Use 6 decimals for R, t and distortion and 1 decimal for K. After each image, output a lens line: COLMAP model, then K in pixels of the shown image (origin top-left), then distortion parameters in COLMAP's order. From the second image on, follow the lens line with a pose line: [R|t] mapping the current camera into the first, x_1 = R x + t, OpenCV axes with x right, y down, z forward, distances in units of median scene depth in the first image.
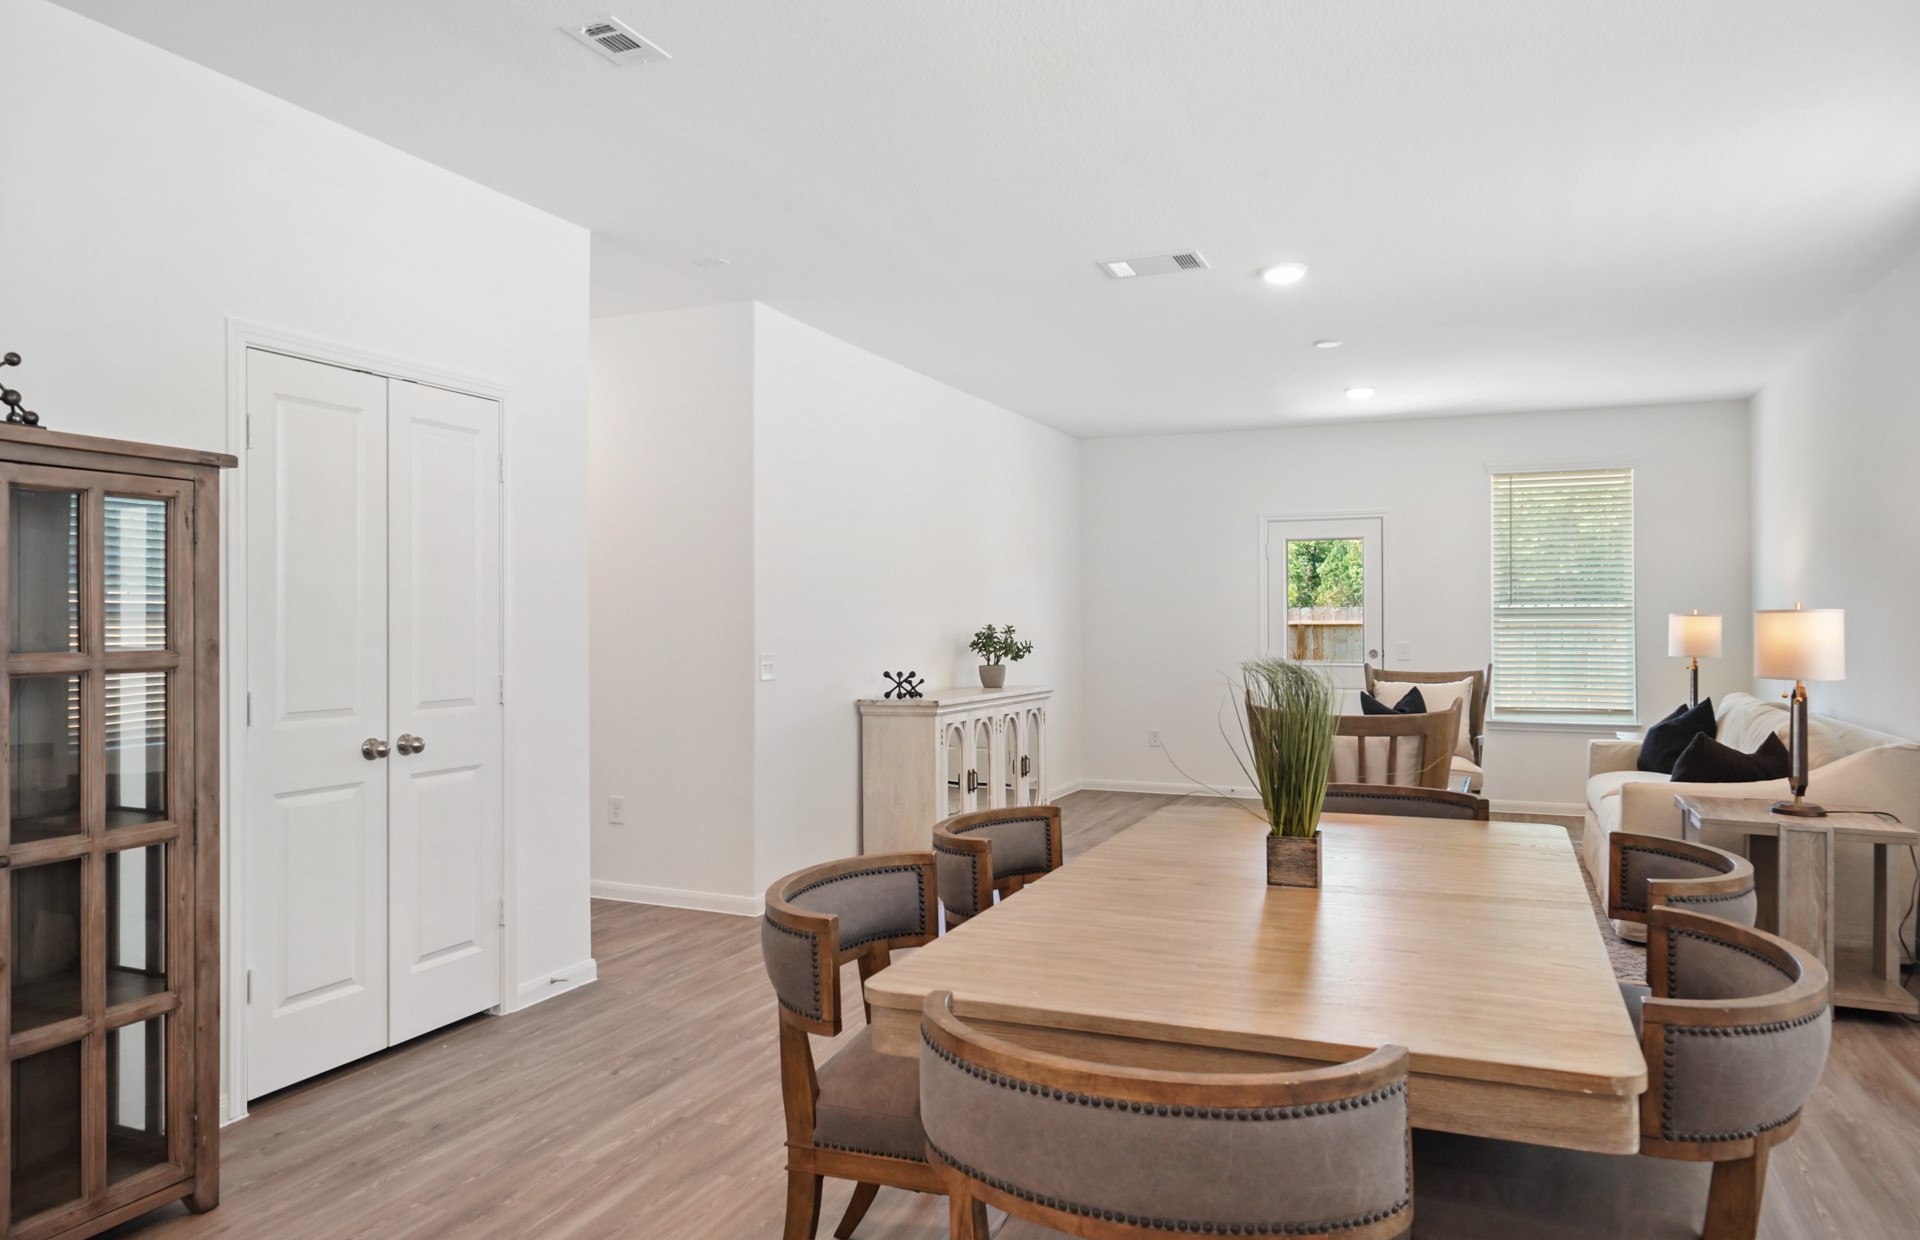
lens RADIAL K [[1251.8, 0, 962.2], [0, 1251.8, 629.0], [0, 0, 1]] dist [0.006740, 0.003533]
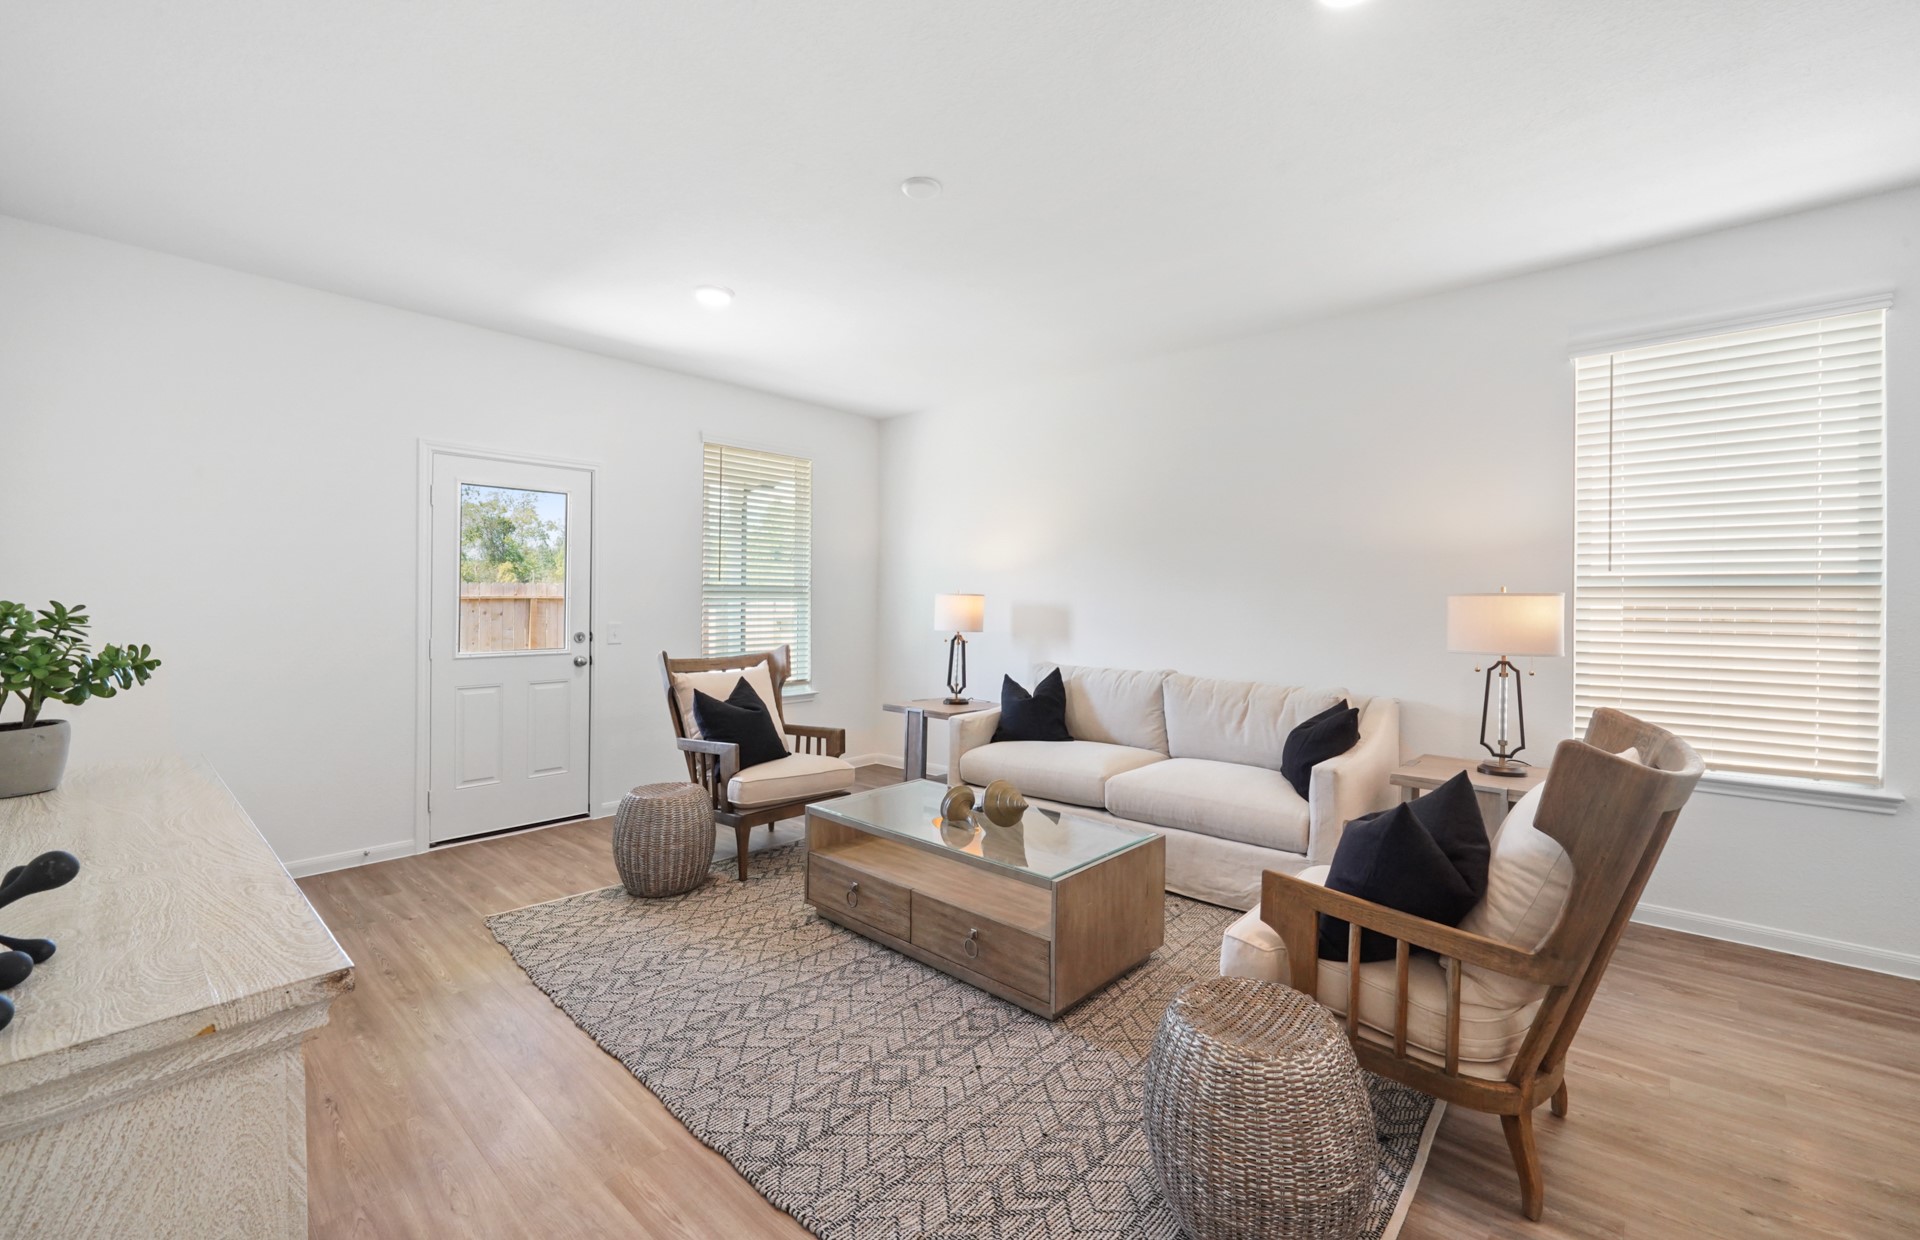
lens RADIAL K [[789.0, 0, 962.9], [0, 789.0, 626.2], [0, 0, 1]] dist [-0.002218, -0.000256]
pose [[0.324269, -0.026717, 0.945587, -0.175386], [0.001288, 0.999613, 0.027802, -0.004624], [-0.945964, -0.007797, 0.324178, 1.383890]]
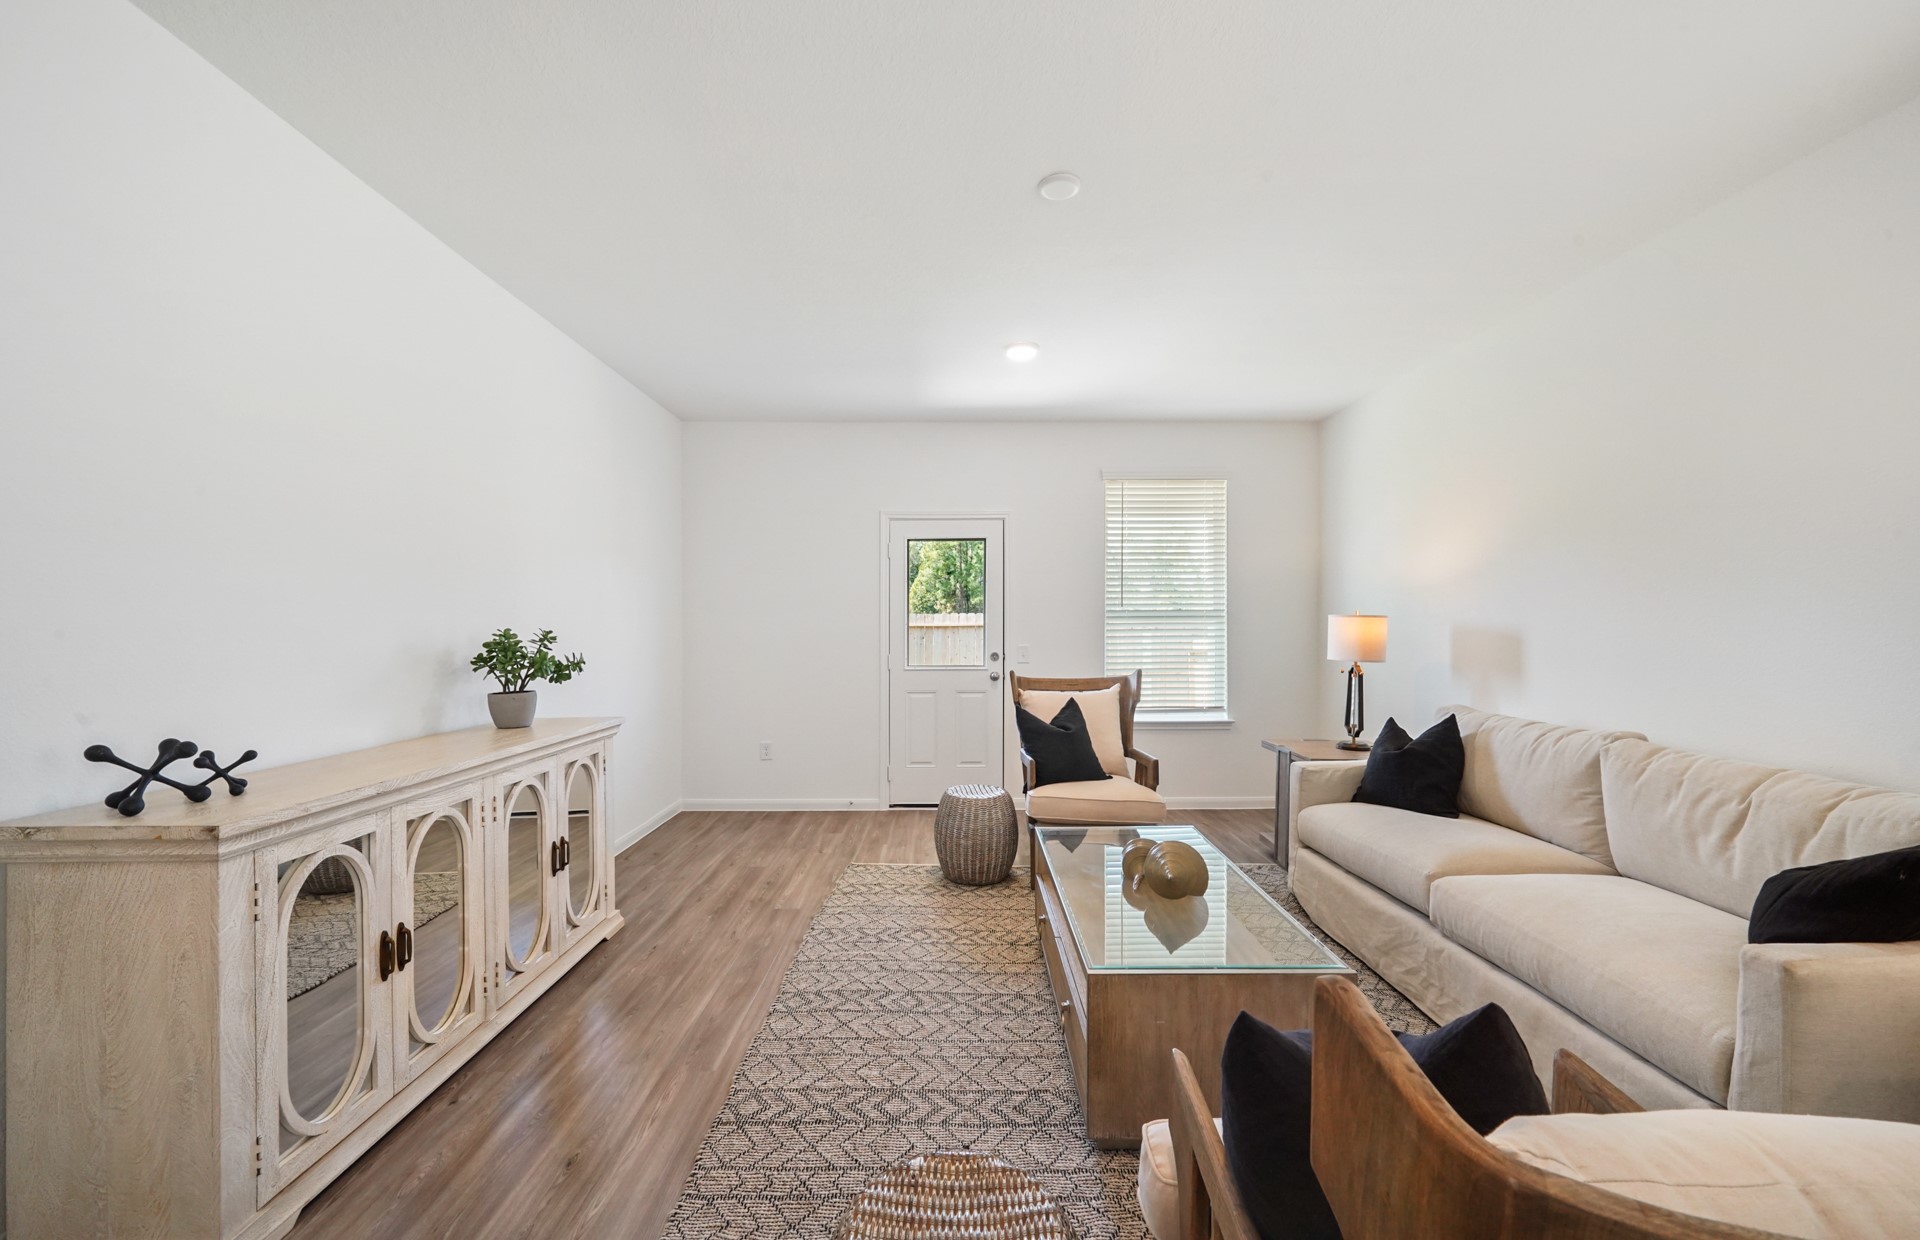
lens RADIAL K [[725.9, 0, 956.5], [0, 725.9, 630.7], [0, 0, 1]] dist [-0.003653, -0.000166]
pose [[0.915380, -0.003357, 0.402578, 0.163494], [0.003374, 0.999994, 0.000666, -0.003915], [-0.402577, 0.000749, 0.915386, 1.132043]]
